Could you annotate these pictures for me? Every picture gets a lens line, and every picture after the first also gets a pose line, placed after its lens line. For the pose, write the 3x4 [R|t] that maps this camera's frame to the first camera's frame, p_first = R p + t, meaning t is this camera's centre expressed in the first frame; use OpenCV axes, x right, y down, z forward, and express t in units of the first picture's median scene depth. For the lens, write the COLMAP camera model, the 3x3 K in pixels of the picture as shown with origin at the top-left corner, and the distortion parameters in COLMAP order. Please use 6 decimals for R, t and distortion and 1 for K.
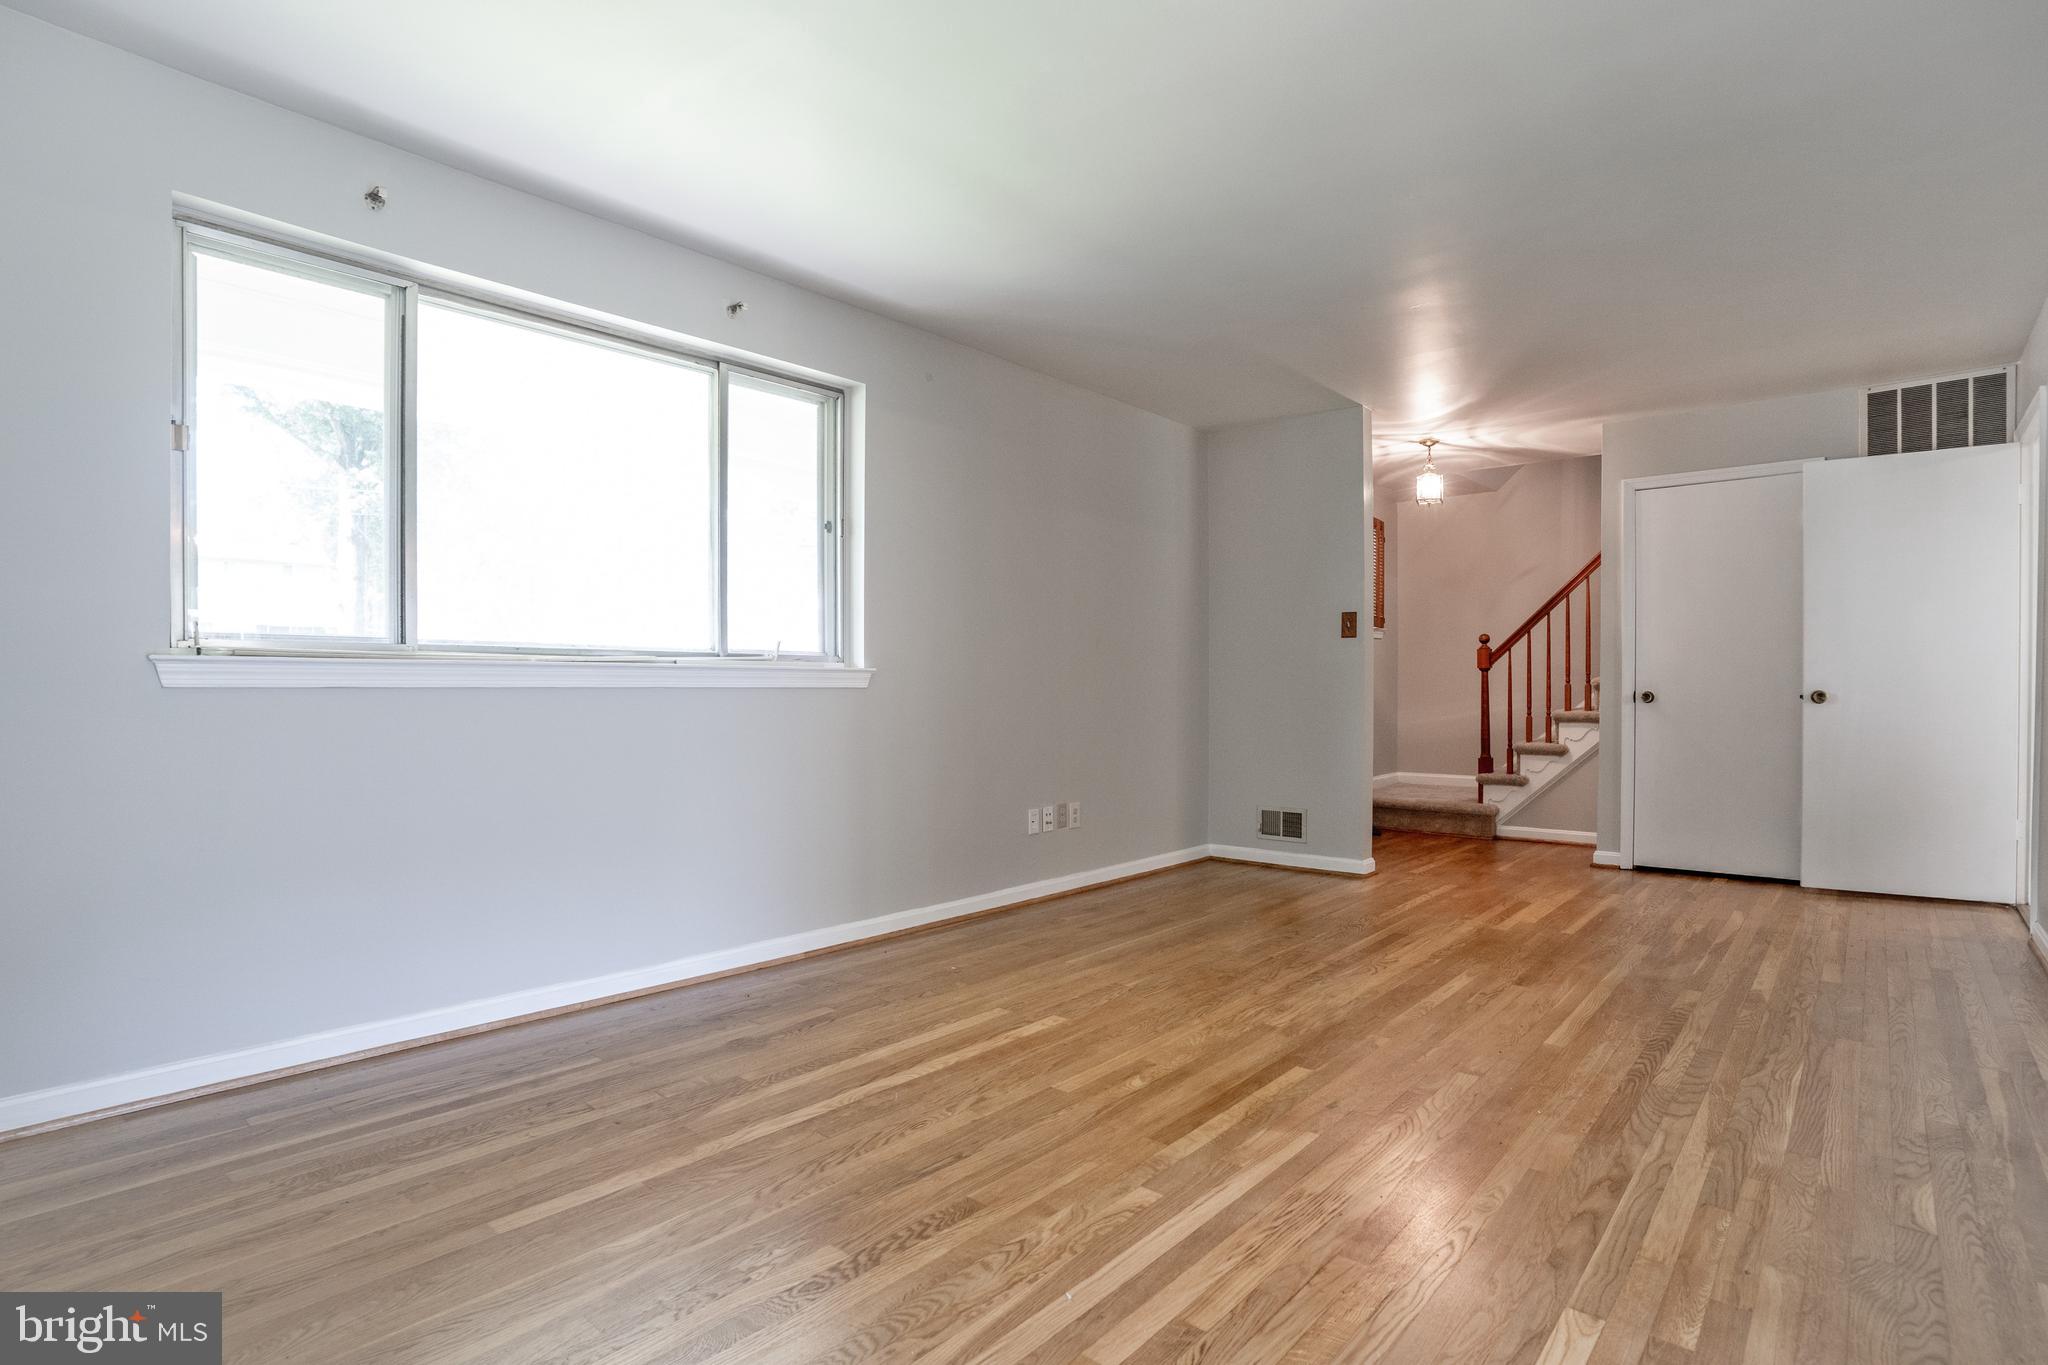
lens RADIAL K [[1014.7, 0, 1040.6], [0, 1014.7, 689.4], [0, 0, 1]] dist [-0.051077, 0.007686]
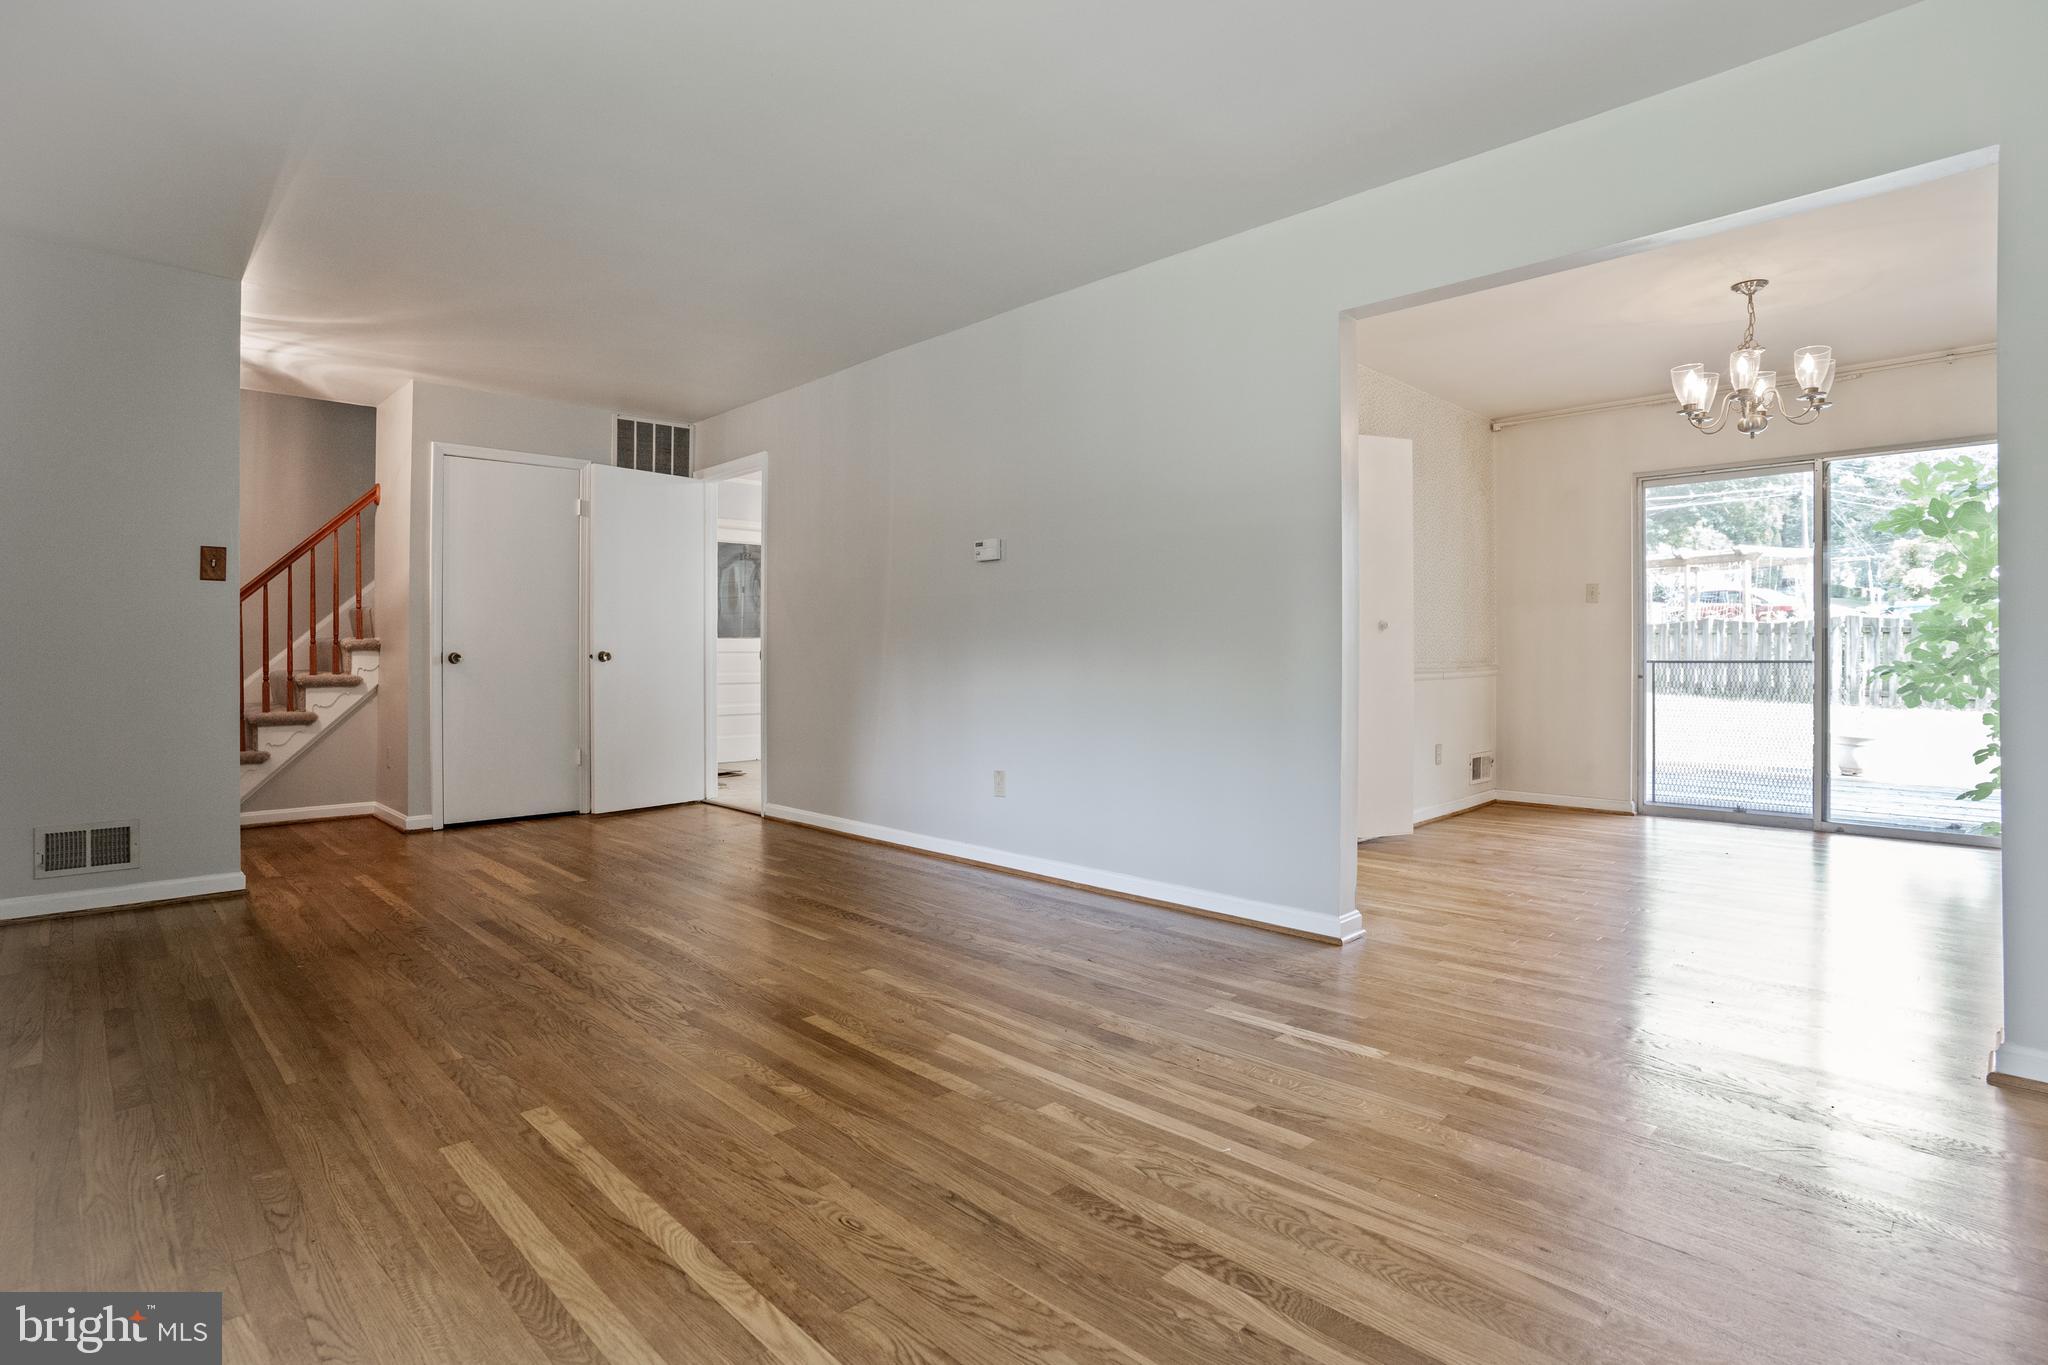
lens RADIAL K [[1014.7, 0, 986.7], [0, 1014.7, 654.8], [0, 0, 1]] dist [-0.051077, 0.007686]
pose [[0.105507, 0.002054, 0.994416, -0.726105], [0.001061, 0.999997, -0.002178, 0.014649], [-0.994418, 0.001285, 0.105504, 0.711097]]
